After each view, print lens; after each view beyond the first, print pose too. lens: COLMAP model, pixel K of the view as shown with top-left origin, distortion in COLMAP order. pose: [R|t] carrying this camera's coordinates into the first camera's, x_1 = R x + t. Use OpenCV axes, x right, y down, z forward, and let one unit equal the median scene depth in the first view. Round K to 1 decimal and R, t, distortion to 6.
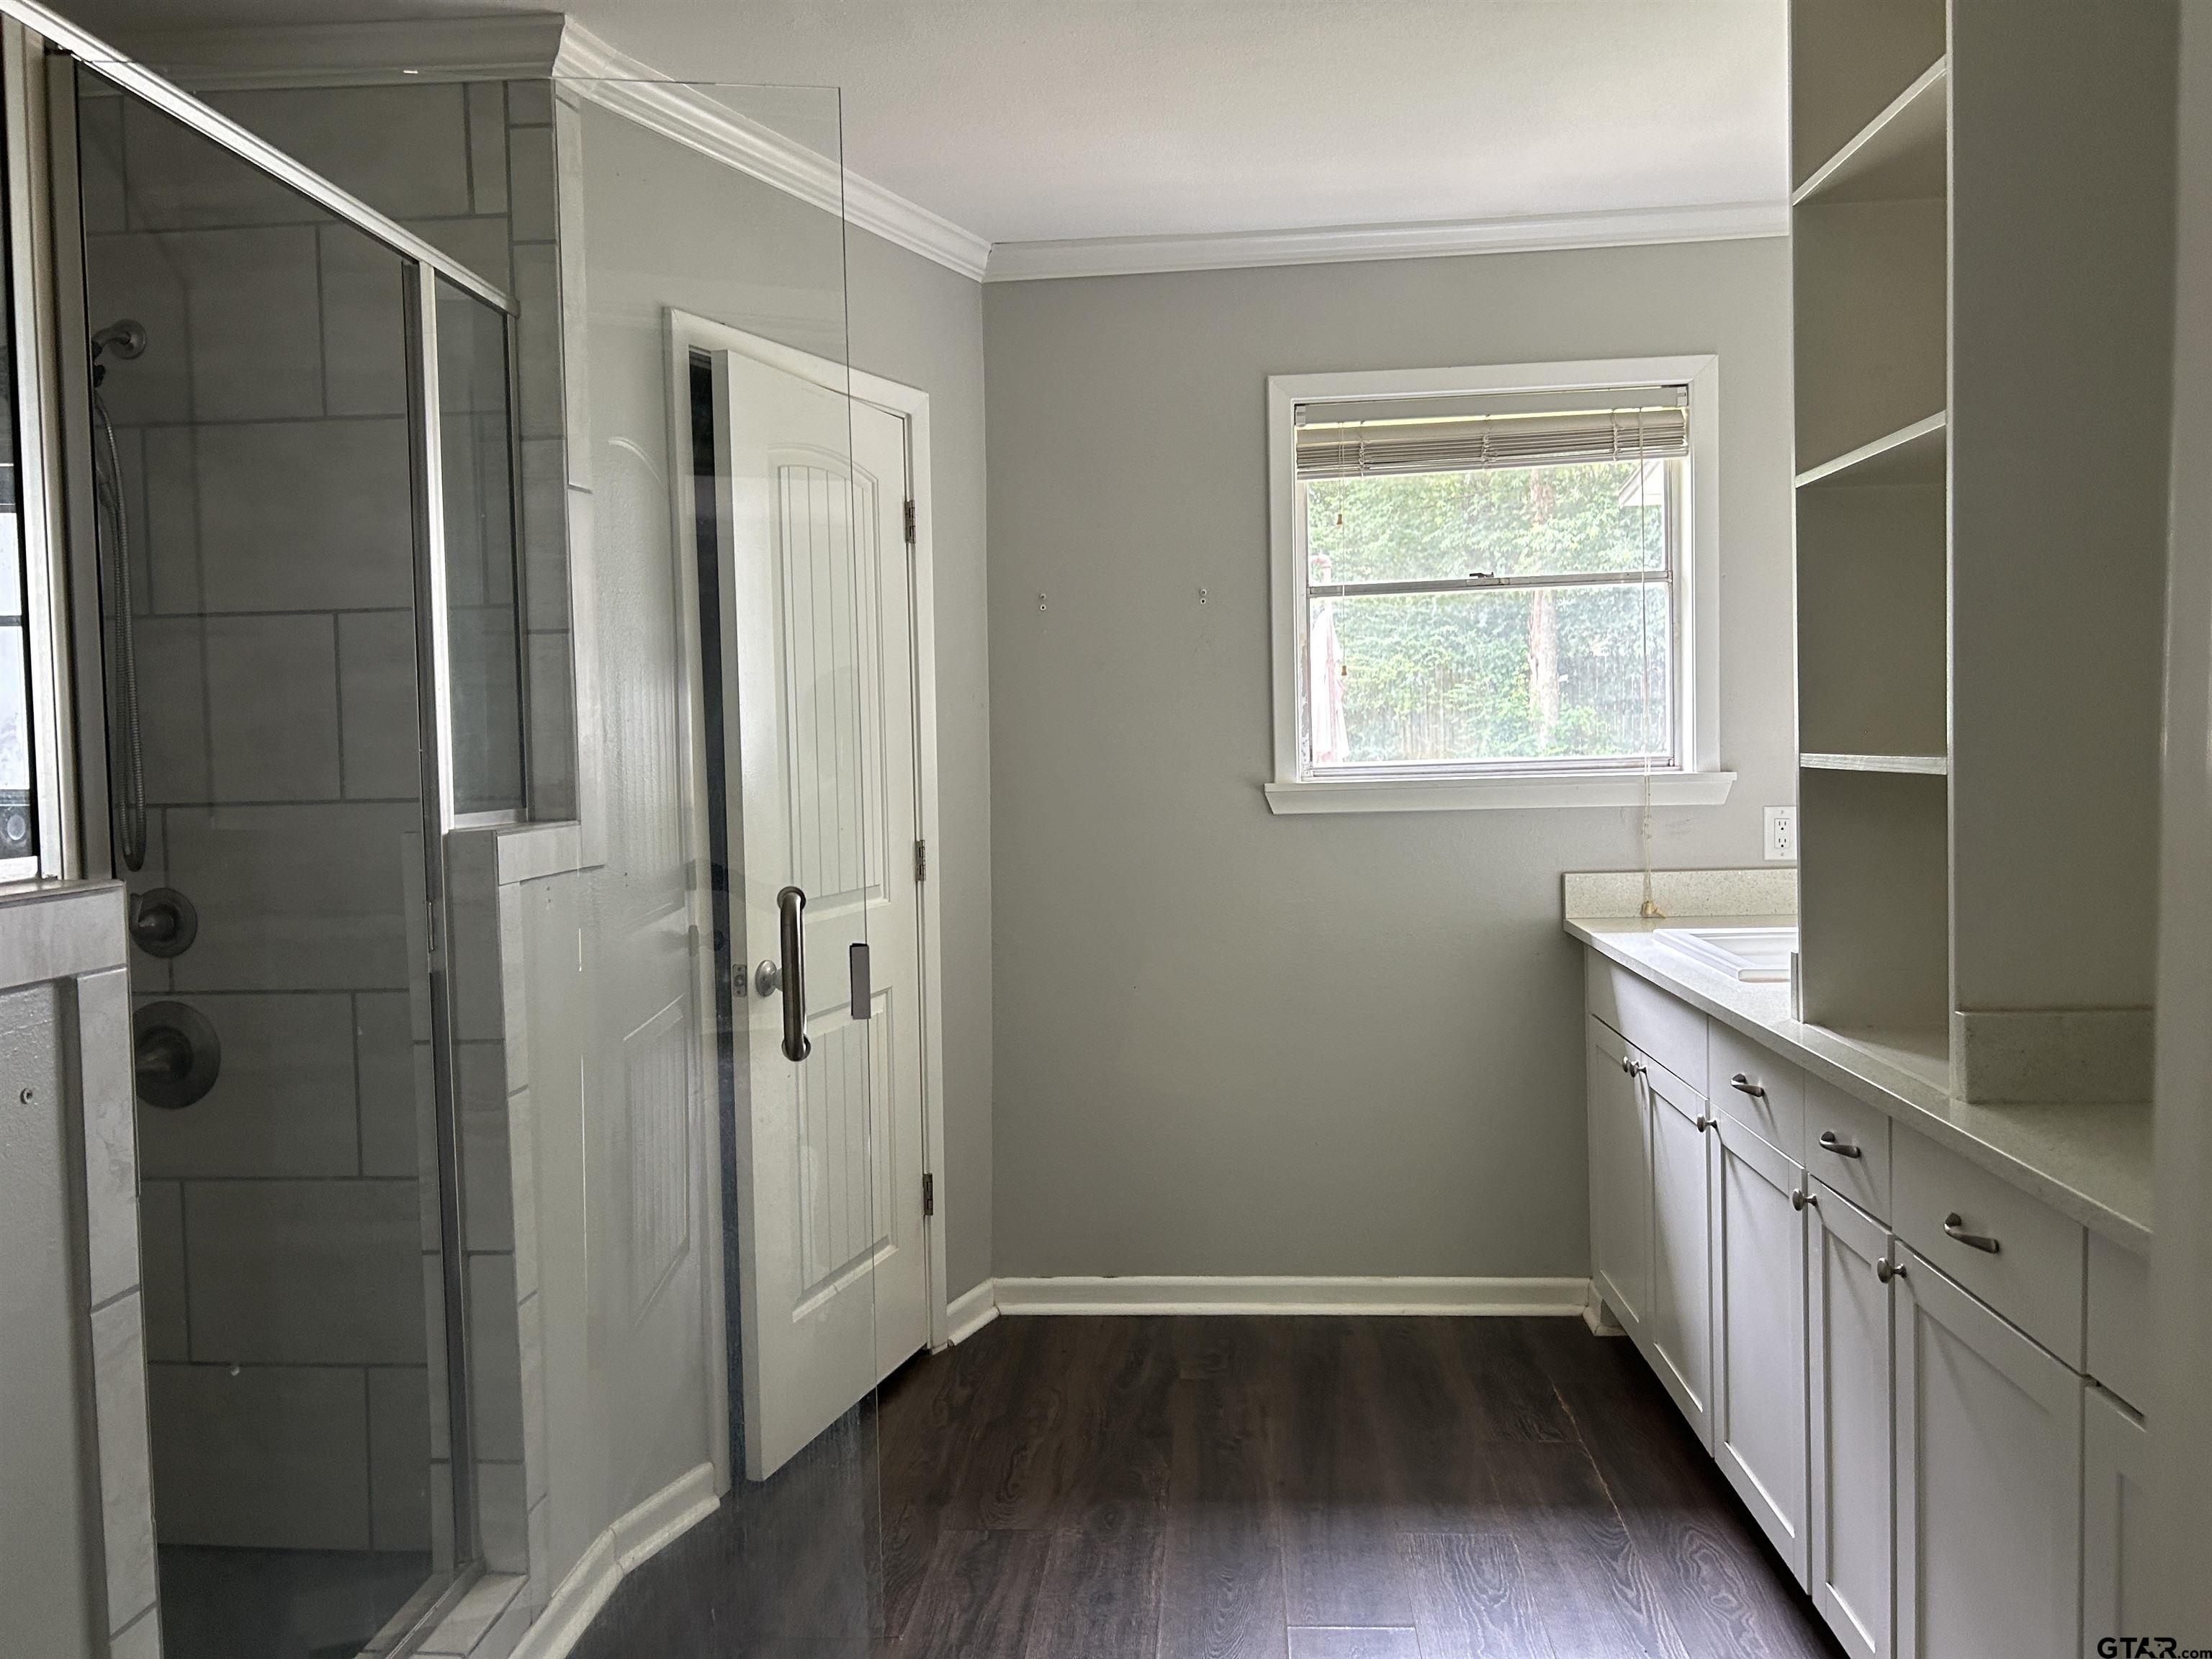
lens RADIAL K [[1668.0, 0, 1095.9], [0, 1668.0, 821.2], [0, 0, 1]] dist [0.028316, -0.043033]
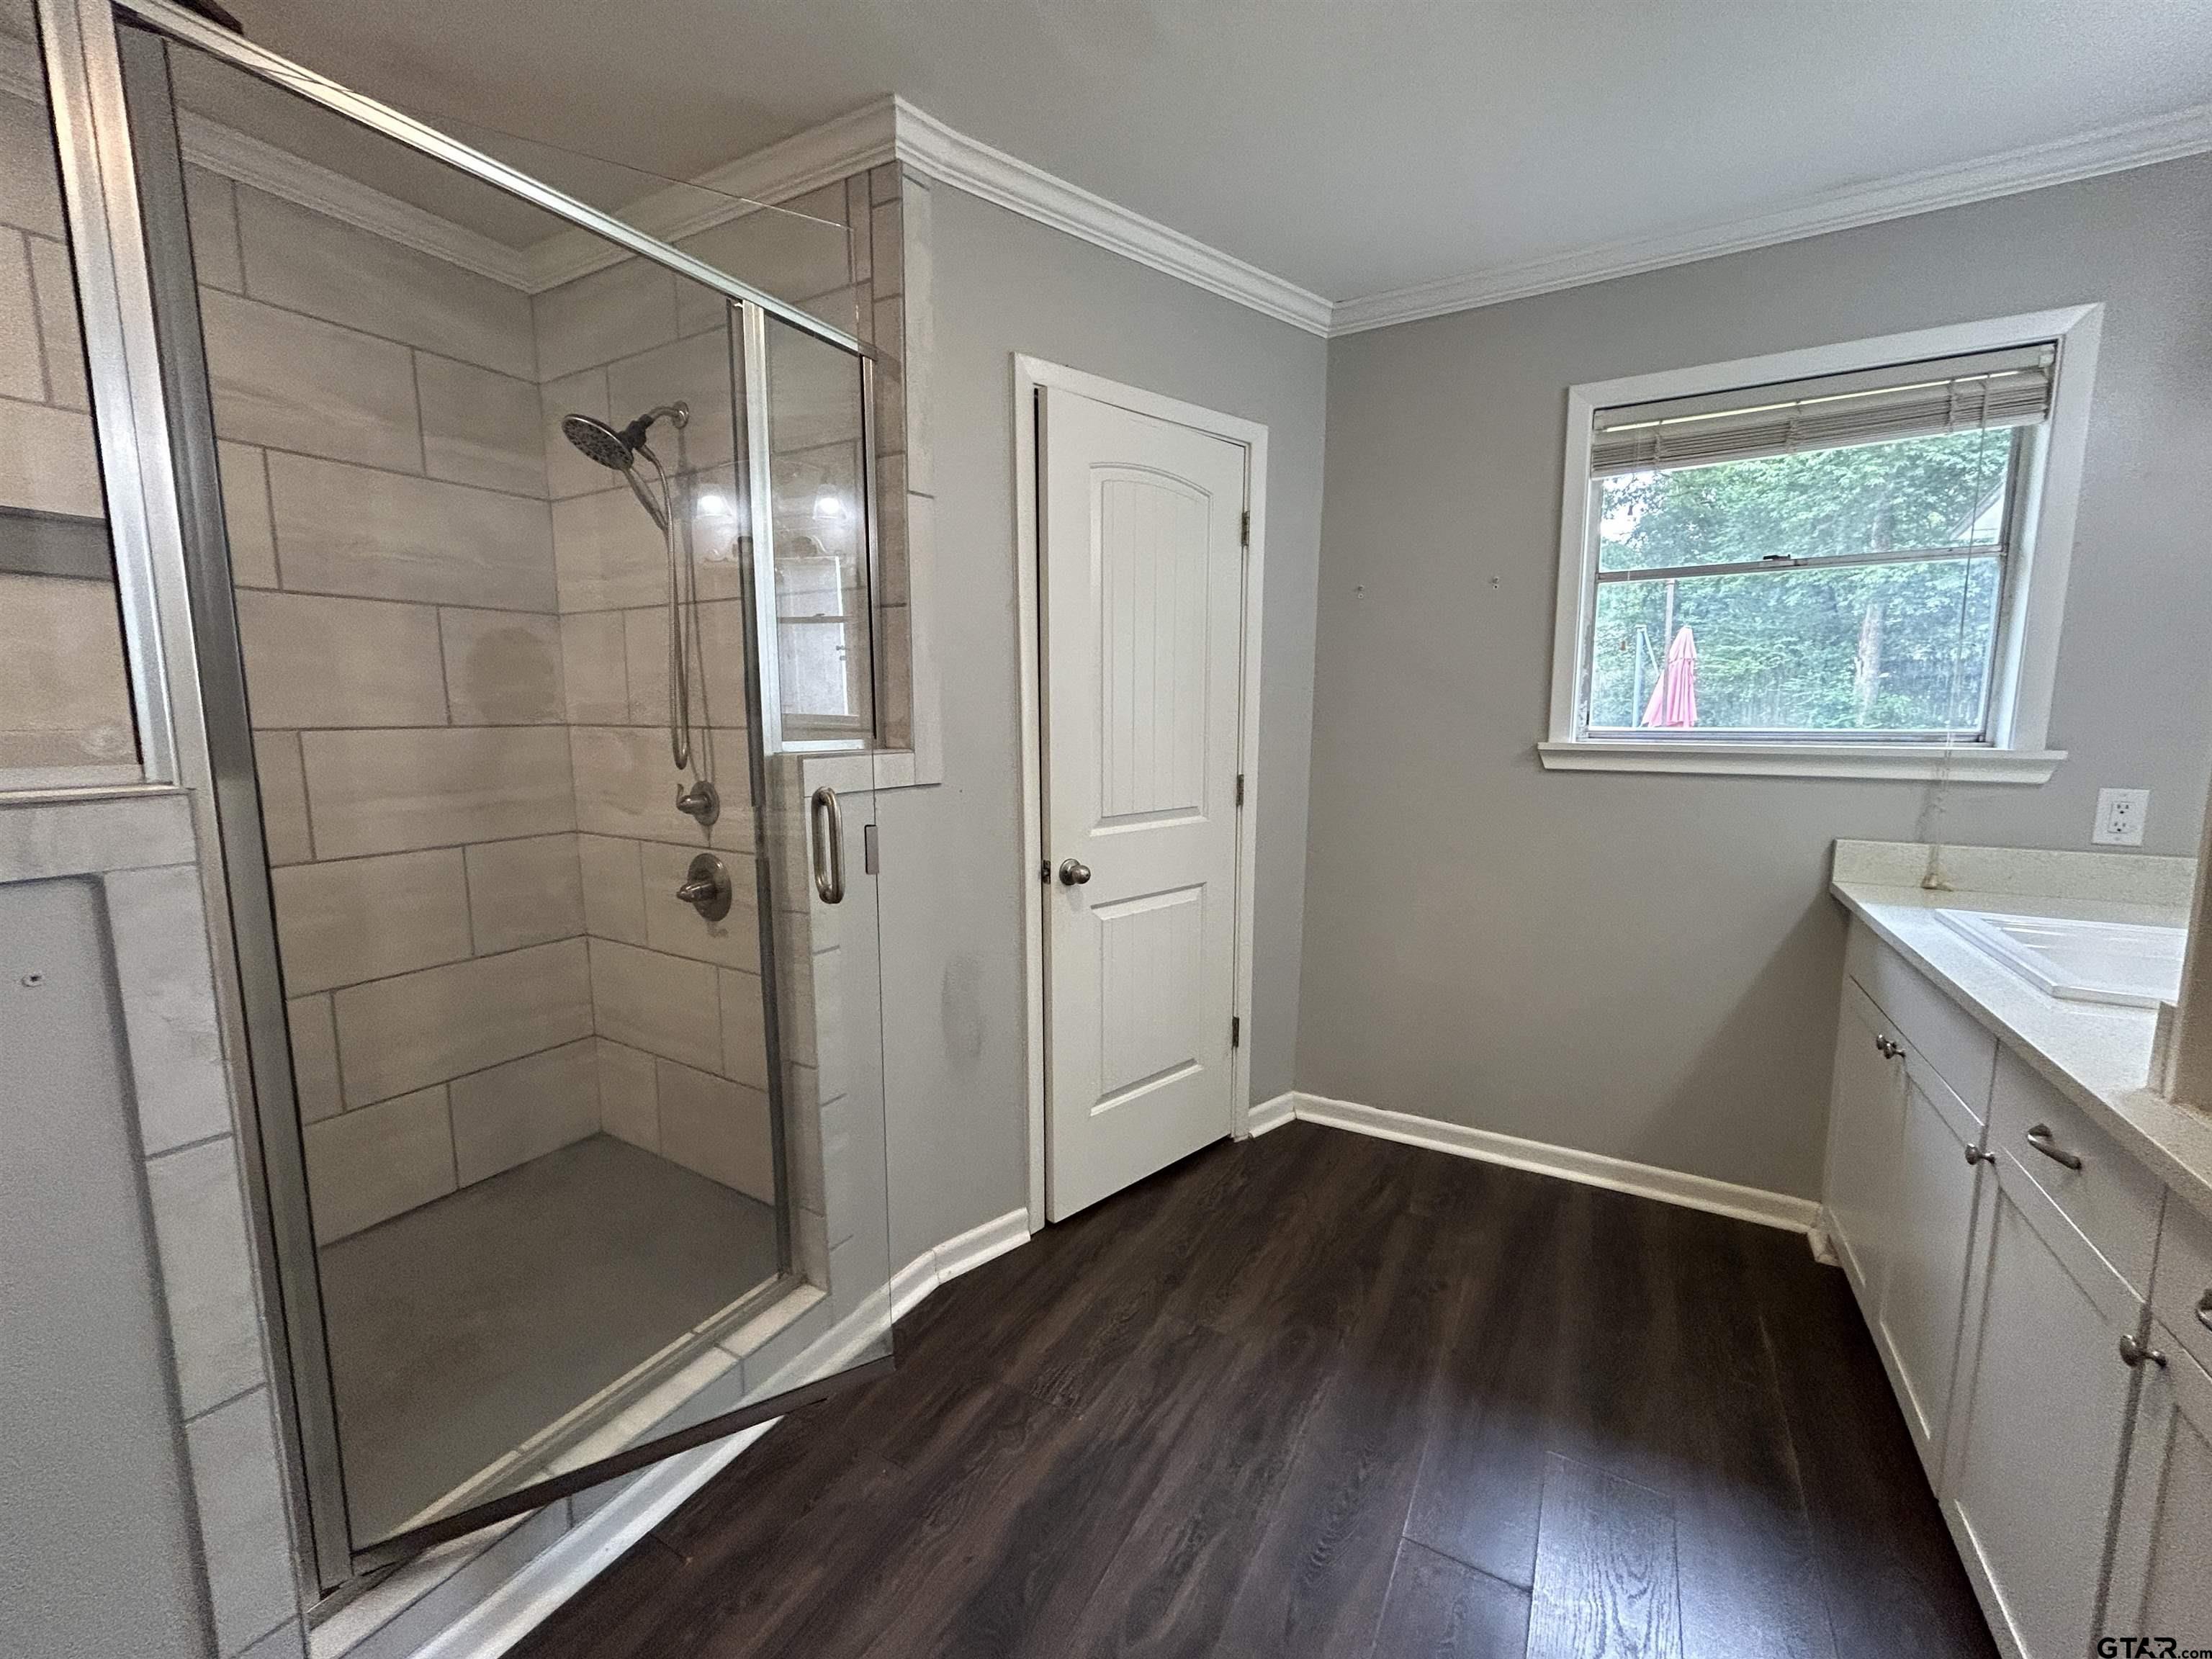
lens RADIAL K [[890.5, 0, 1119.5], [0, 890.5, 827.2], [0, 0, 1]] dist [-0.006627, 0.001230]
pose [[0.906925, 0.081276, -0.413378, 0.104714], [-0.044817, 0.994259, 0.097161, -0.011287], [0.418902, -0.069592, 0.905361, 0.314887]]
